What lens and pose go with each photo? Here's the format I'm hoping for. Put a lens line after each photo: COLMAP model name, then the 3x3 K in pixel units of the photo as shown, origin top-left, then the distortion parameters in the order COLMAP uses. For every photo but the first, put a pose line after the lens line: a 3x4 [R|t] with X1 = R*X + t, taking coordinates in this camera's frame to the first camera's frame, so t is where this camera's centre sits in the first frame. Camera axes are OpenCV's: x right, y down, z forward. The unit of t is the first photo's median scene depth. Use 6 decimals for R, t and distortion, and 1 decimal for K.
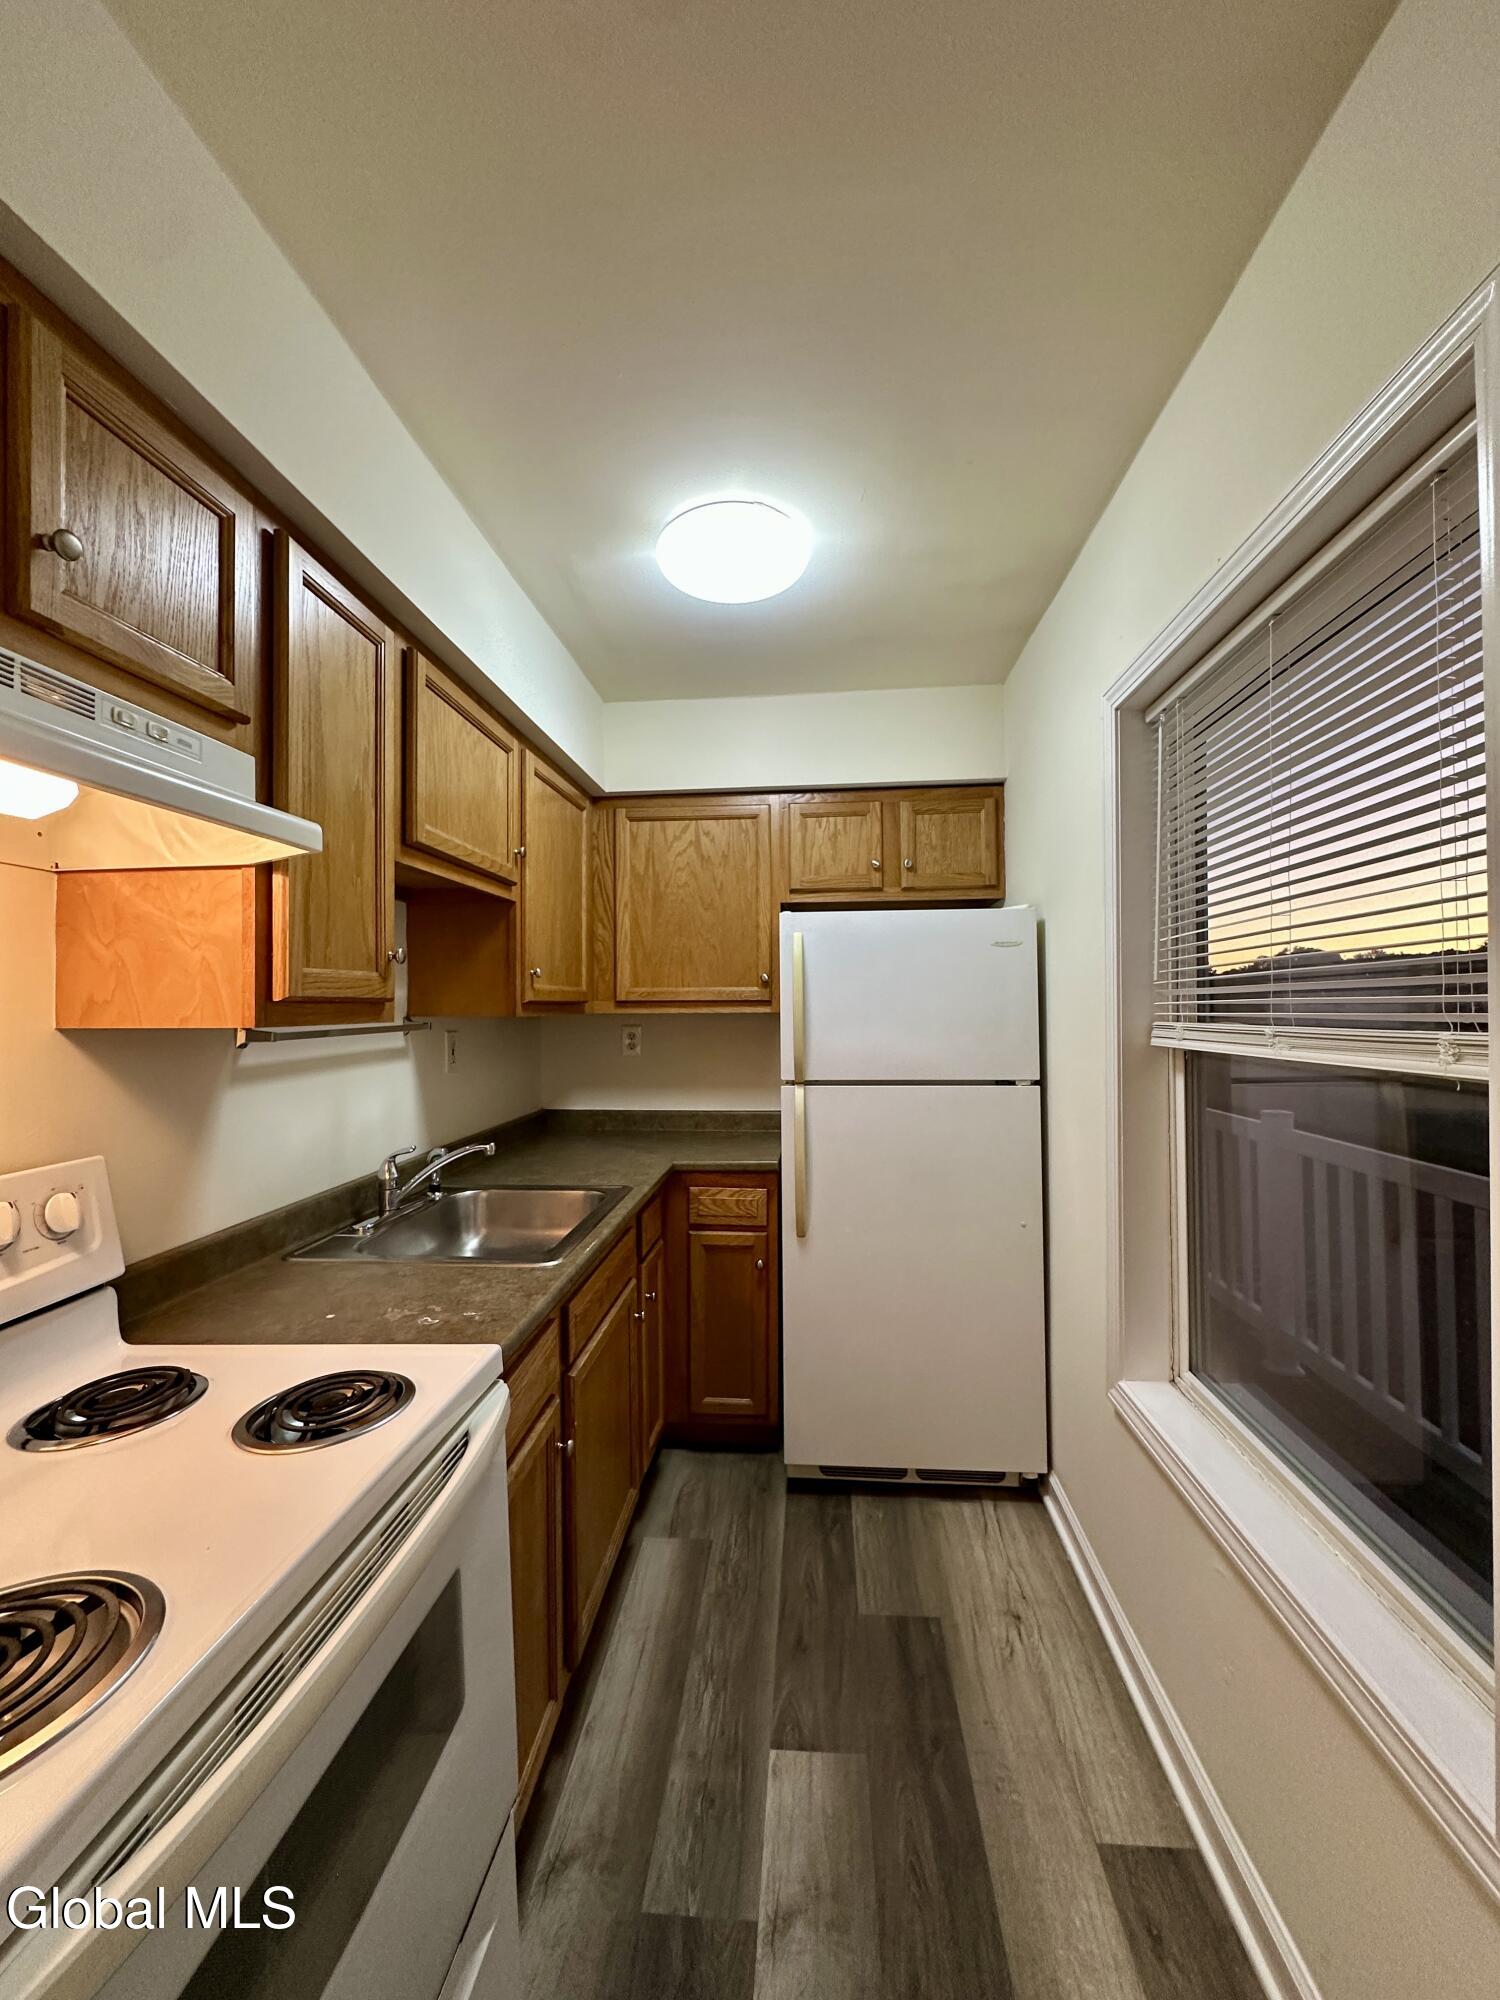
lens RADIAL K [[808.1, 0, 751.1], [0, 808.1, 997.7], [0, 0, 1]] dist [-0.002818, -0.000170]
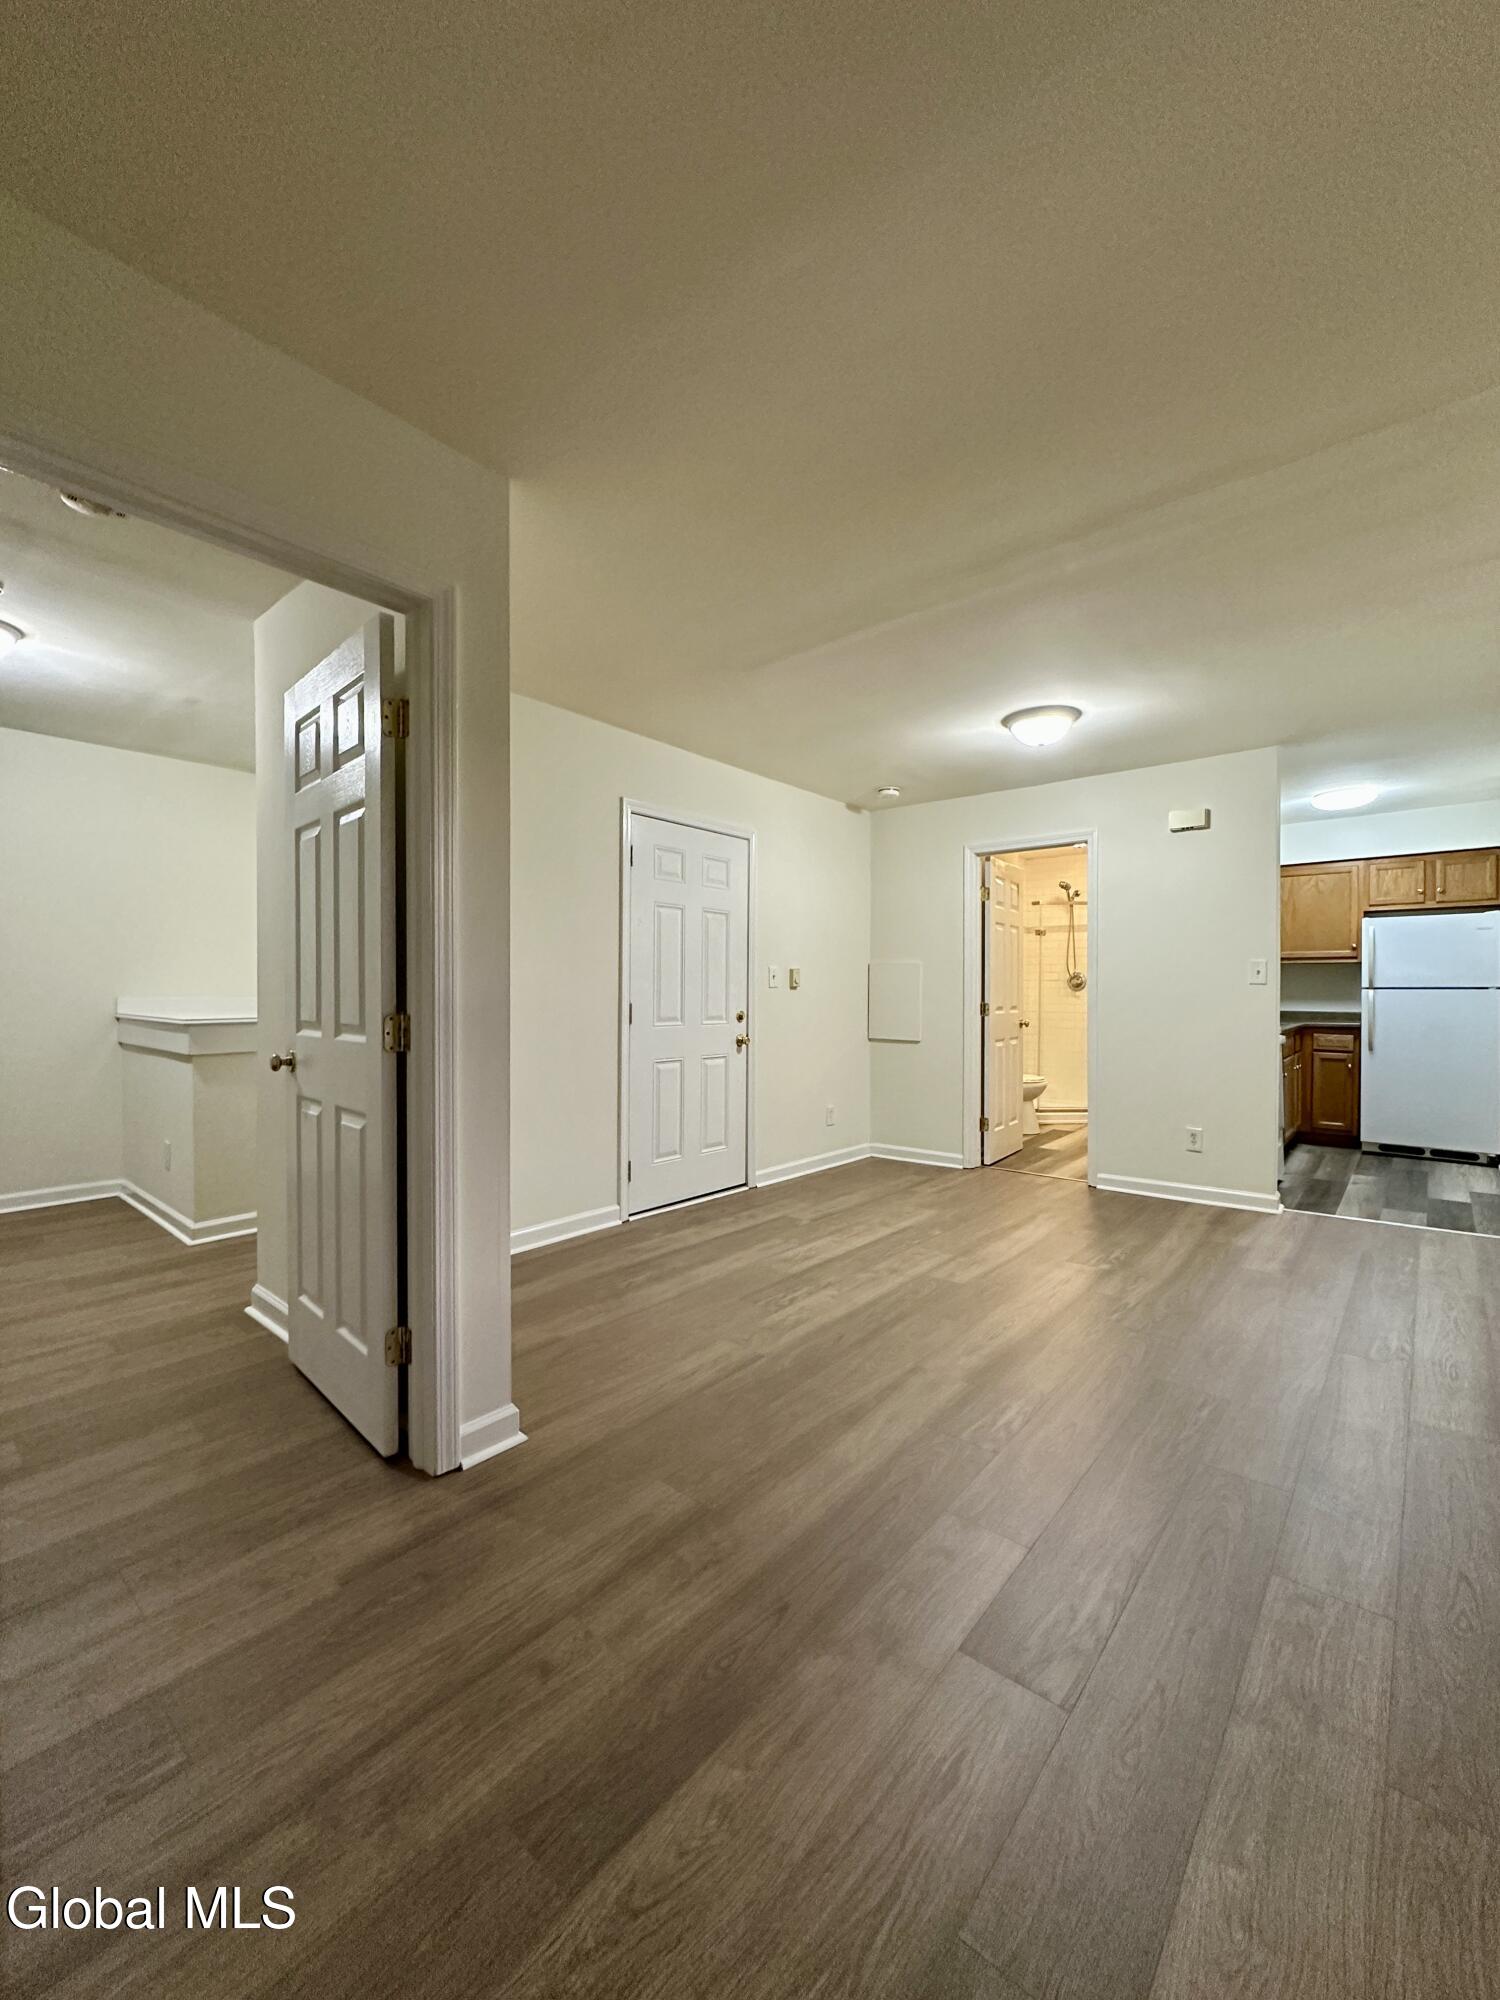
lens RADIAL K [[808.1, 0, 745.7], [0, 808.1, 996.6], [0, 0, 1]] dist [-0.002818, -0.000170]
pose [[0.807426, 0.011884, -0.589849, -0.024385], [0.001711, 0.999746, 0.022484, 0.062958], [0.589966, -0.019163, 0.807201, -1.825714]]
